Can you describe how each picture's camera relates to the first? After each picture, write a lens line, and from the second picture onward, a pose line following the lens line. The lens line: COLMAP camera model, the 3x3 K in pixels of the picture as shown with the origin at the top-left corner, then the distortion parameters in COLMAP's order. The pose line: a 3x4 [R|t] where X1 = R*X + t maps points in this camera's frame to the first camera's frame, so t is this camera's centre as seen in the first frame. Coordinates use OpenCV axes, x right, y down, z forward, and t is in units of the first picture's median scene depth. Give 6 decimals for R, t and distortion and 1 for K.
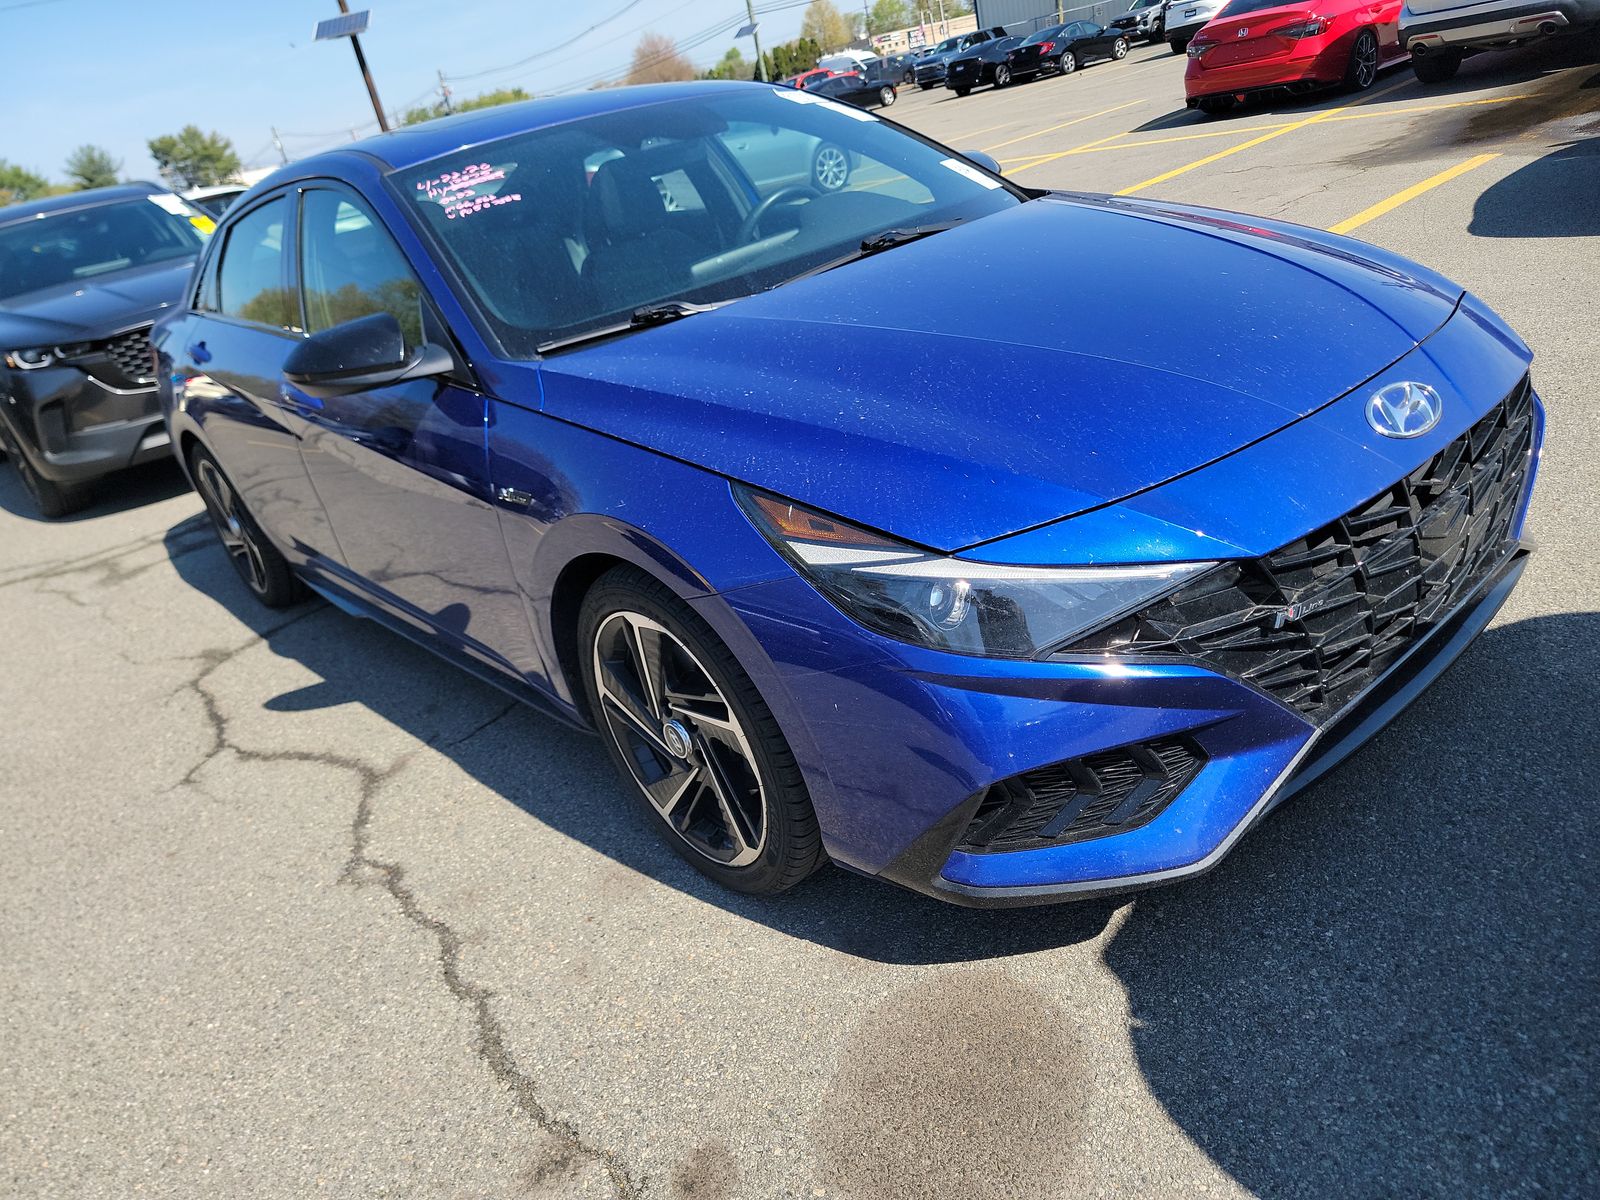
lens RADIAL K [[1100.0, 0, 793.7], [0, 1100.0, 600.8], [0, 0, 1]] dist [0.025066, -0.008244]
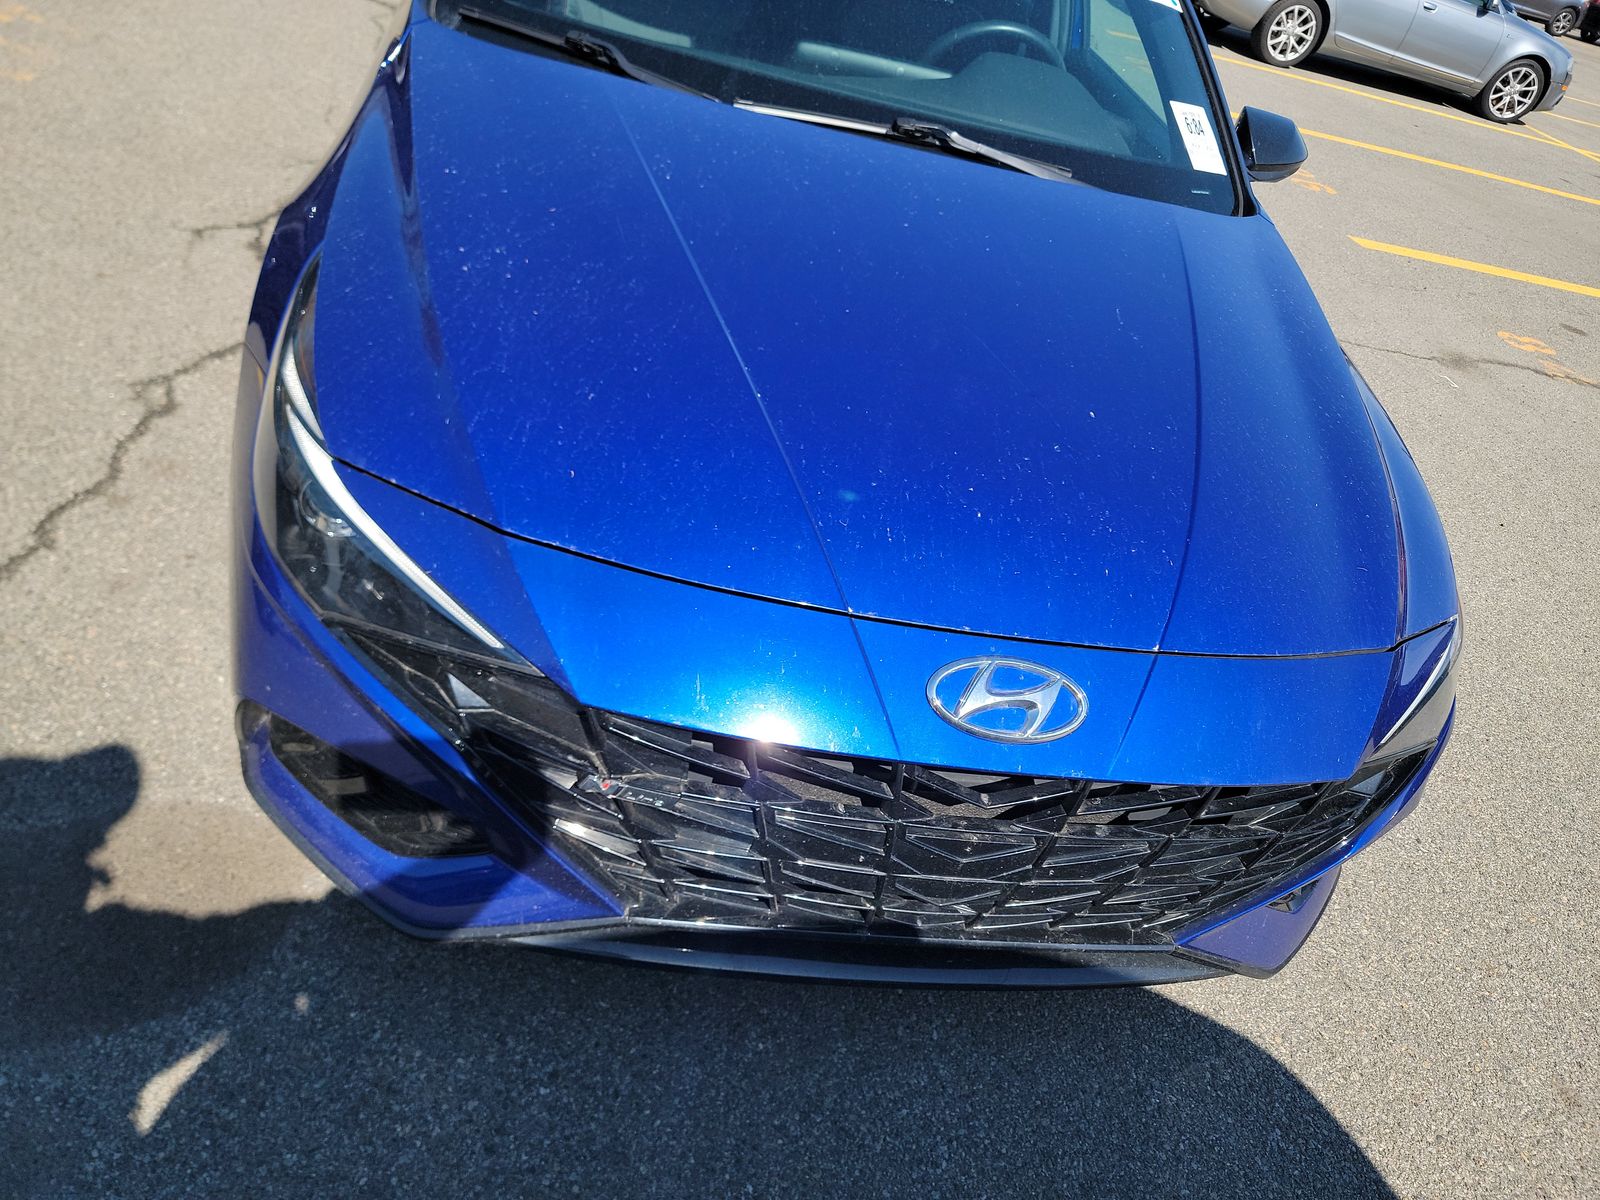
lens RADIAL K [[1100.0, 0, 800.7], [0, 1100.0, 606.8], [0, 0, 1]] dist [0.025066, -0.008244]
pose [[0.741736, 0.639615, -0.201794, 0.422521], [-0.581202, 0.763135, 0.282541, -0.260304], [0.334713, -0.092288, 0.937790, 0.218817]]
